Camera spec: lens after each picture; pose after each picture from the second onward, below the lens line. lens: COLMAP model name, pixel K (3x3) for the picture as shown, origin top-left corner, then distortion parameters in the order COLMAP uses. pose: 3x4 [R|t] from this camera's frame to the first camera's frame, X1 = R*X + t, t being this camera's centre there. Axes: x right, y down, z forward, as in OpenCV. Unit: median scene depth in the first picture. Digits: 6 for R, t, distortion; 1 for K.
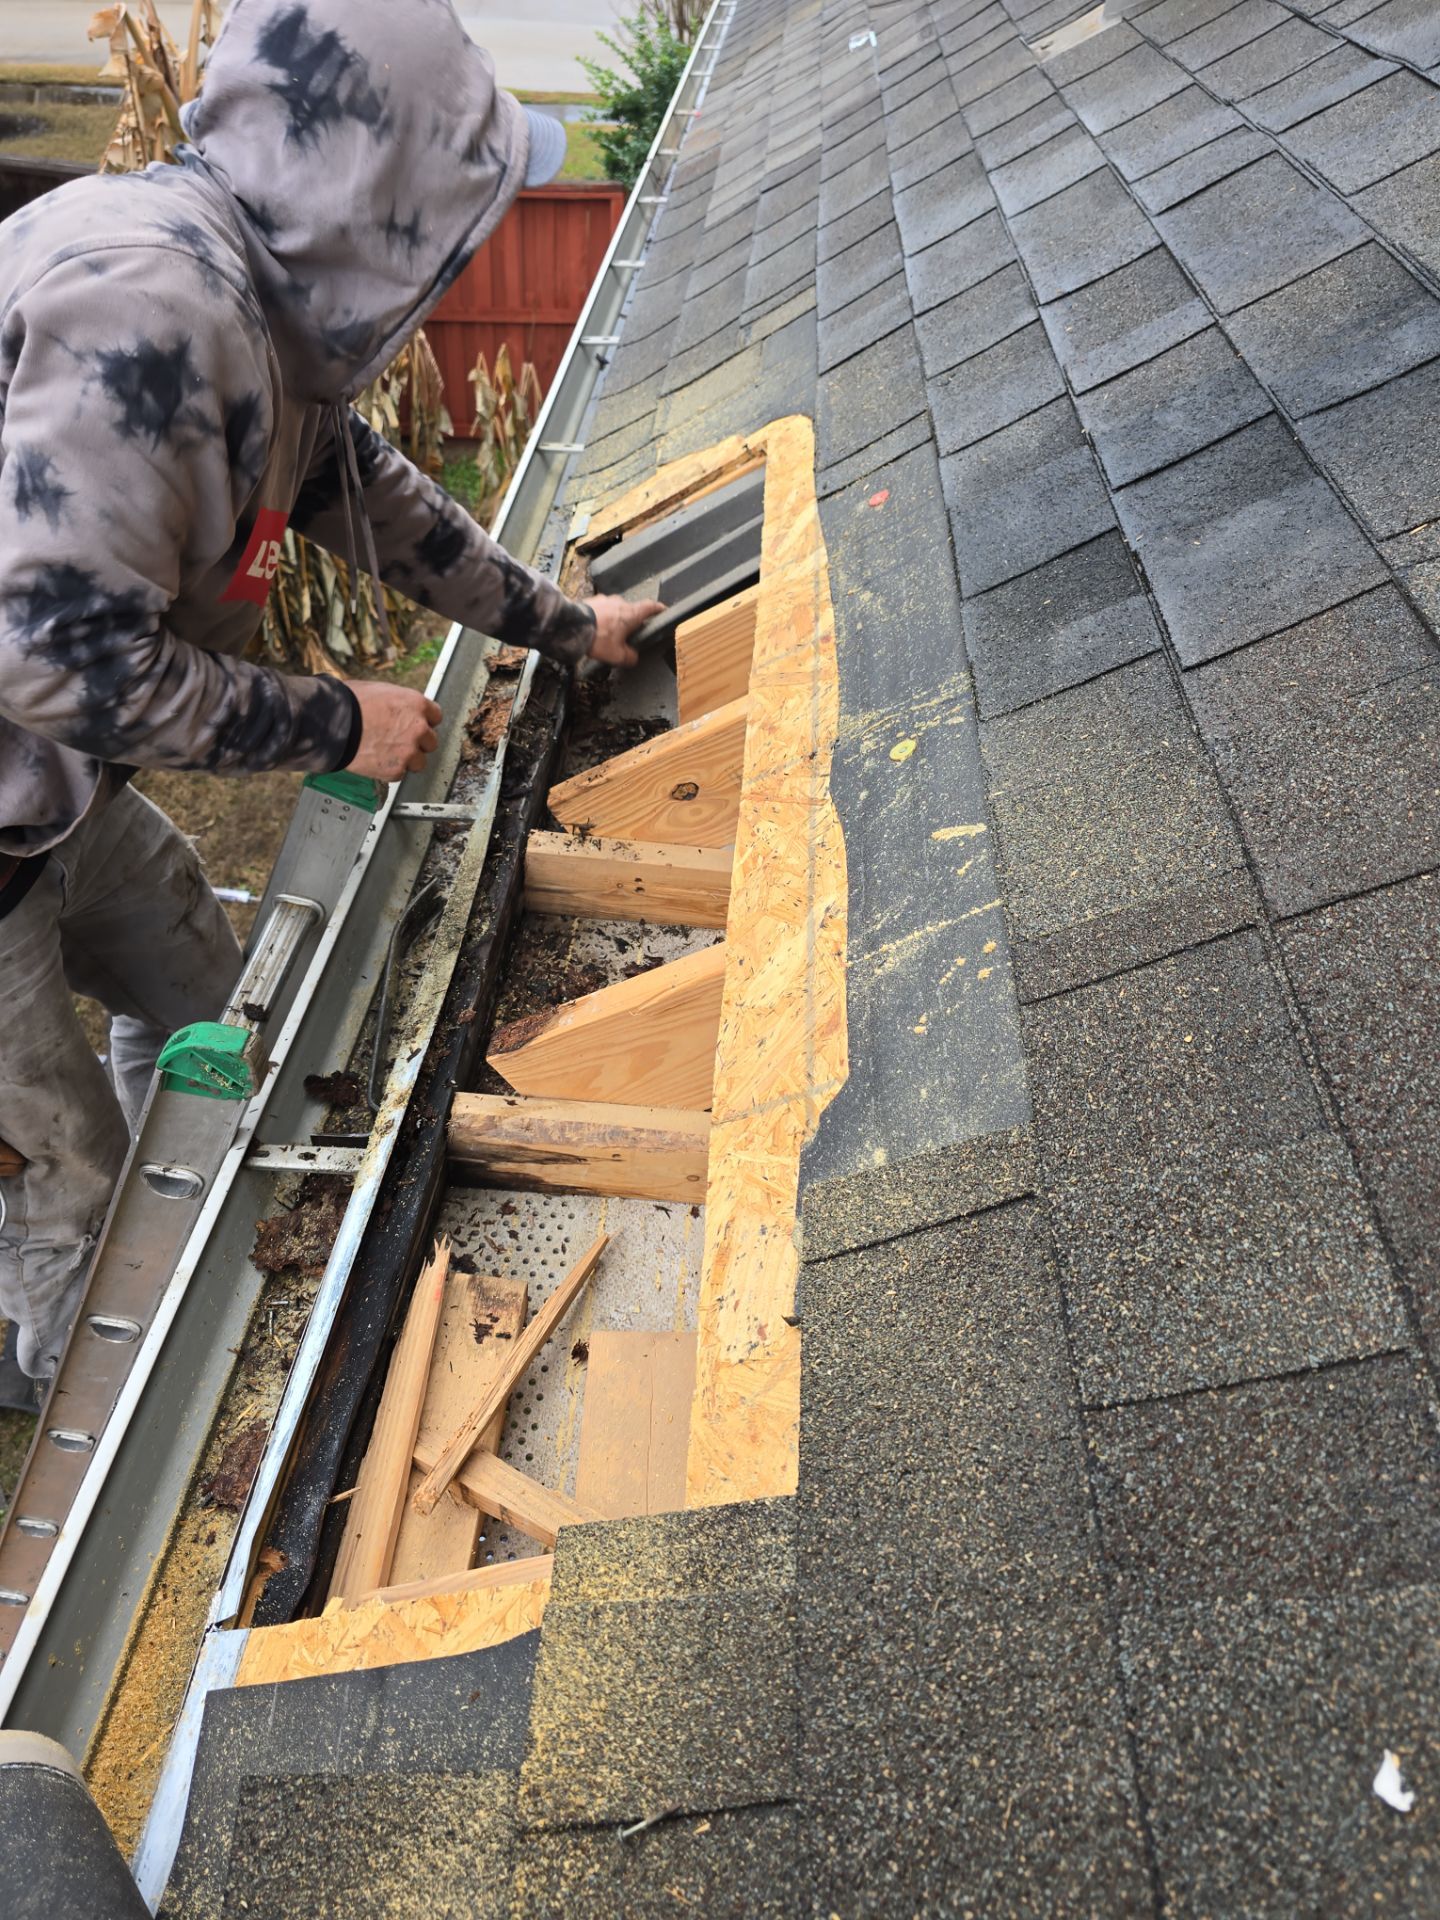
lens RADIAL K [[1303.9, 0, 722.8], [0, 1303.9, 965.3], [0, 0, 1]] dist [0.048954, -0.044701]
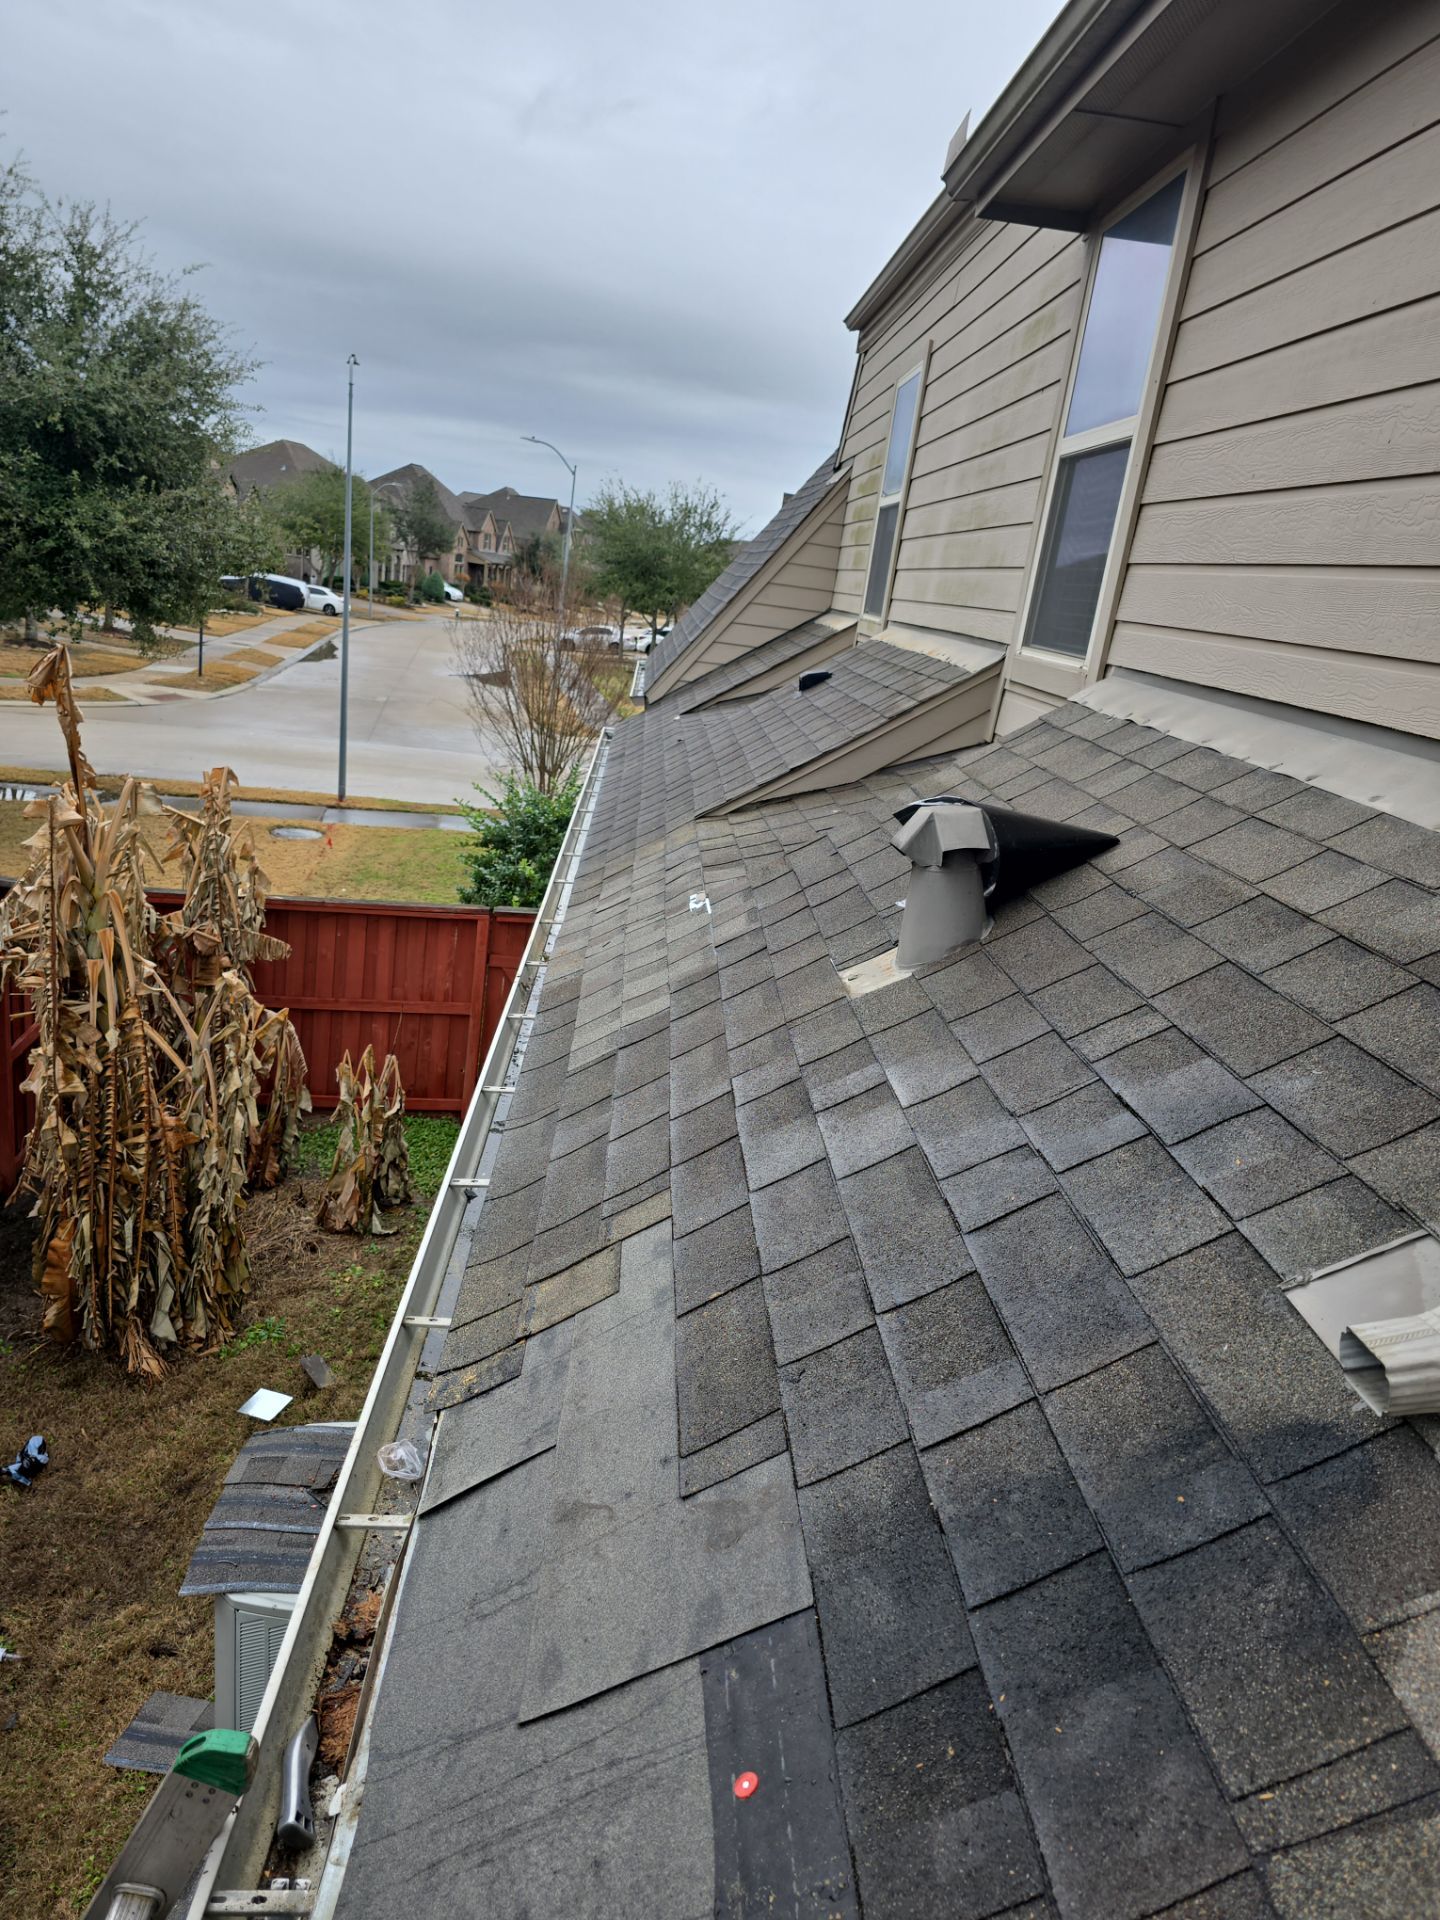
lens RADIAL K [[1298.1, 0, 721.8], [0, 1298.1, 966.1], [0, 0, 1]] dist [0.068628, -0.061577]
pose [[0.992817, 0.025772, 0.116833, -0.043441], [0.027166, 0.902458, -0.429921, -0.445719], [-0.116517, 0.430006, 0.895276, -0.171786]]
